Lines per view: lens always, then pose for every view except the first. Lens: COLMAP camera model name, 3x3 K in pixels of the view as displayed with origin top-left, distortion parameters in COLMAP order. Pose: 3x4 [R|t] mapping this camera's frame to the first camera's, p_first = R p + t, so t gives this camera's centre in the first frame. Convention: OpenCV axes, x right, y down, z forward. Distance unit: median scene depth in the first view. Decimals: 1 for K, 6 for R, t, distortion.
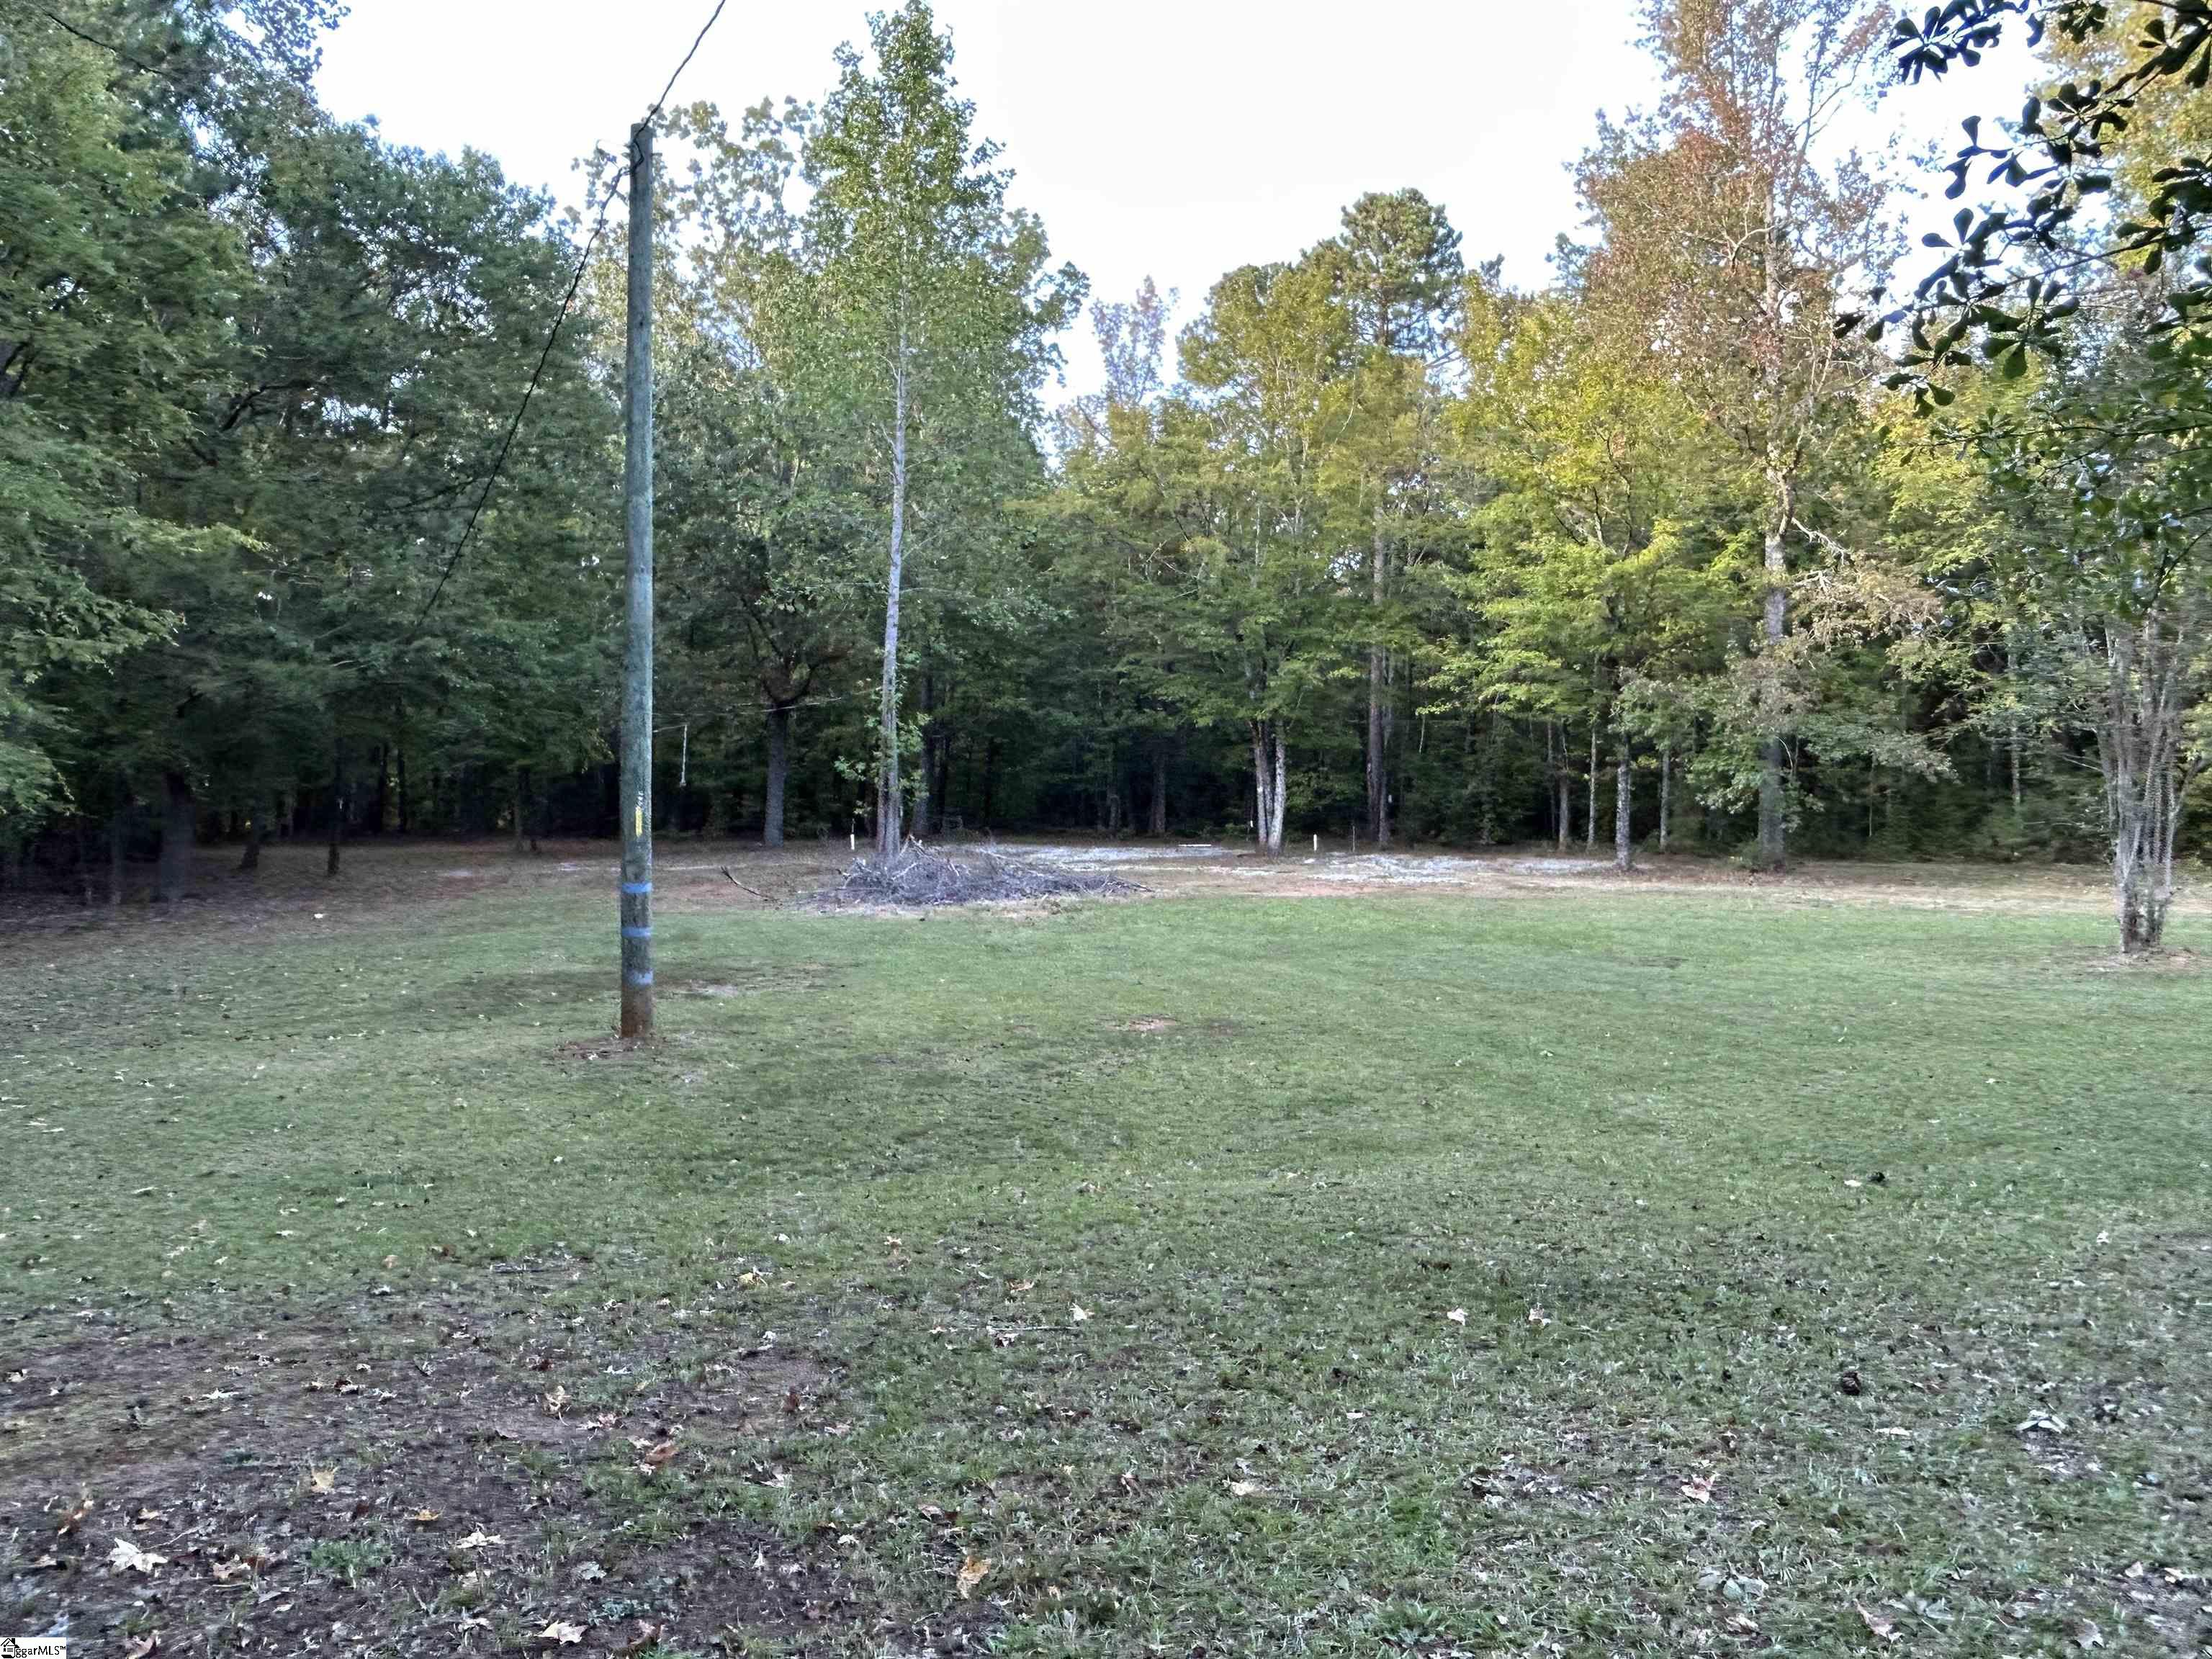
lens RADIAL K [[1531.2, 0, 1107.5], [0, 1531.2, 794.7], [0, 0, 1]] dist [0.028380, -0.049324]
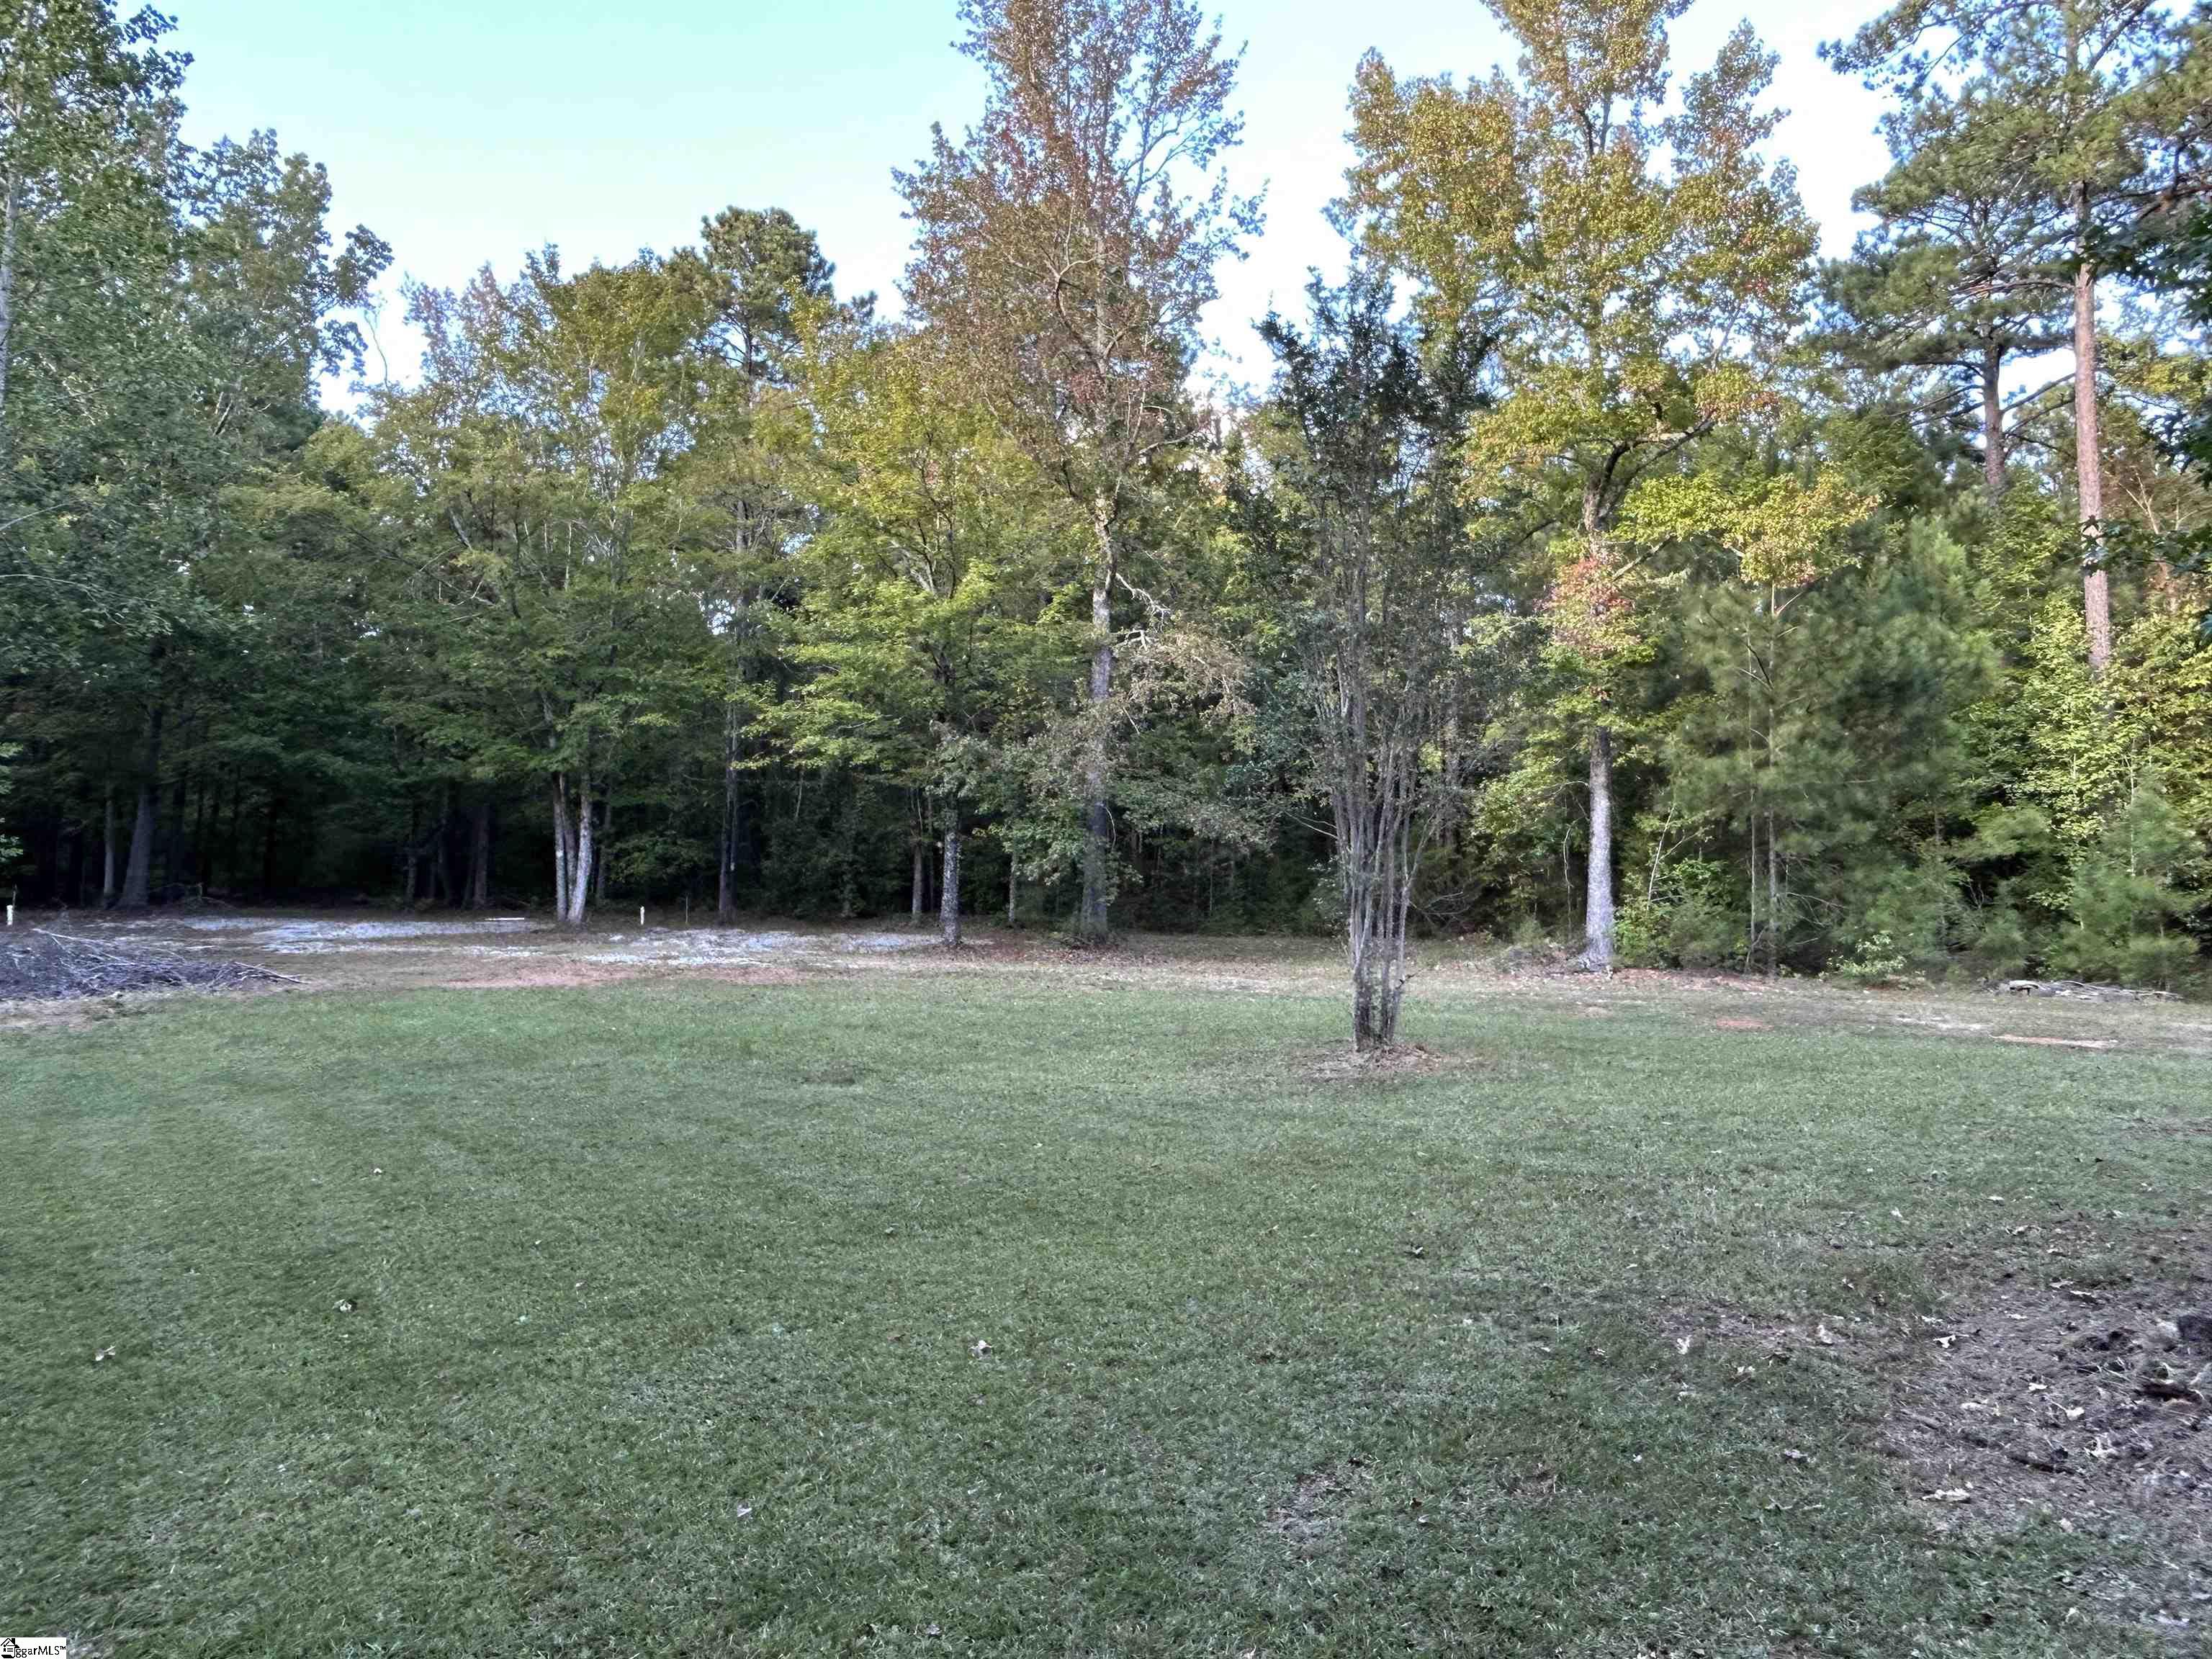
lens RADIAL K [[1531.2, 0, 1107.5], [0, 1531.2, 794.7], [0, 0, 1]] dist [0.028380, -0.049324]
pose [[0.938291, 0.027342, 0.344764, 0.114933], [-0.011568, 0.998793, -0.047726, 0.001332], [-0.345653, 0.040793, 0.937475, 0.119241]]
